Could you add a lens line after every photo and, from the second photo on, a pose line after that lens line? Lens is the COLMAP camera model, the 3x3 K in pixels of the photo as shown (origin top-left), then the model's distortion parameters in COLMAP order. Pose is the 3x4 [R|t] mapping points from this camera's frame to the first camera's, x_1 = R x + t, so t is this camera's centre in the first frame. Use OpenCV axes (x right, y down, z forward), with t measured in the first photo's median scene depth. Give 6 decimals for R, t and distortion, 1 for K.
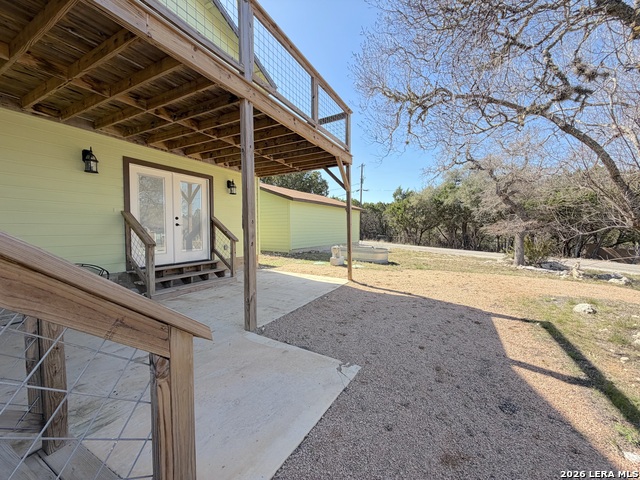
lens RADIAL K [[254.7, 0, 317.5], [0, 254.7, 240.7], [0, 0, 1]] dist [-0.000606, -0.000153]
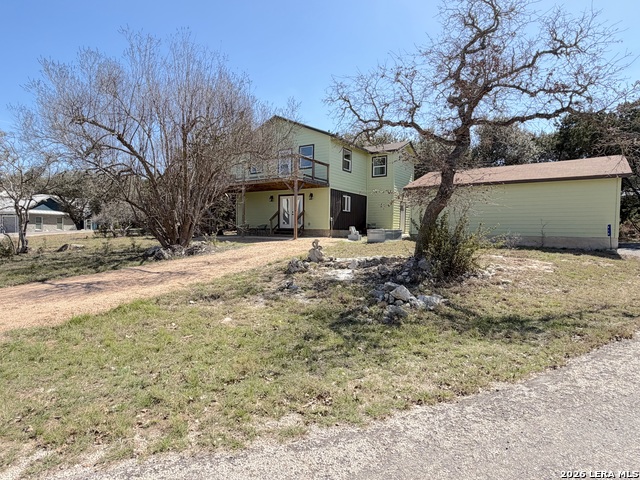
lens RADIAL K [[355.0, 0, 321.7], [0, 355.0, 238.7], [0, 0, 1]] dist [-0.001969, -0.000015]
pose [[-0.083931, 0.023964, -0.996183, 3.440854], [-0.056702, 0.997976, 0.028785, 0.074623], [0.994857, 0.058901, -0.082403, 1.745498]]
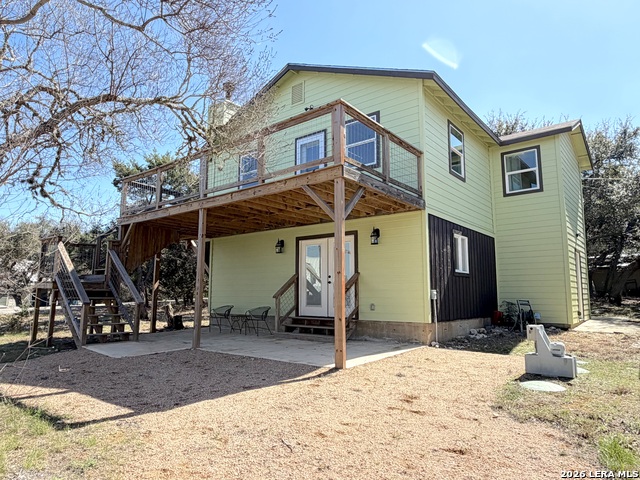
lens RADIAL K [[418.8, 0, 319.2], [0, 418.8, 241.3], [0, 0, 1]] dist [-0.001765, 0.003853]
pose [[-0.185815, -0.128179, -0.974188, 1.369287], [-0.043754, 0.991551, -0.122118, -0.016207], [0.981610, 0.019934, -0.189854, 1.387723]]
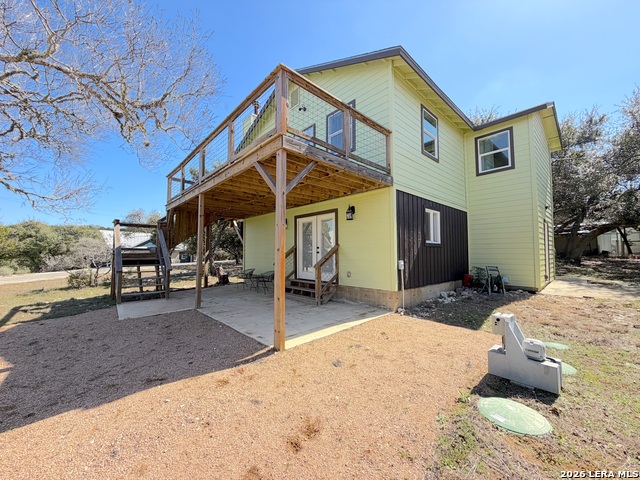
lens RADIAL K [[254.7, 0, 318.5], [0, 254.7, 240.6], [0, 0, 1]] dist [-0.000606, -0.000153]
pose [[-0.335253, -0.047379, -0.940936, 0.786729], [-0.036593, 0.998636, -0.037246, -0.080761], [0.941417, 0.021944, -0.336530, 1.556038]]
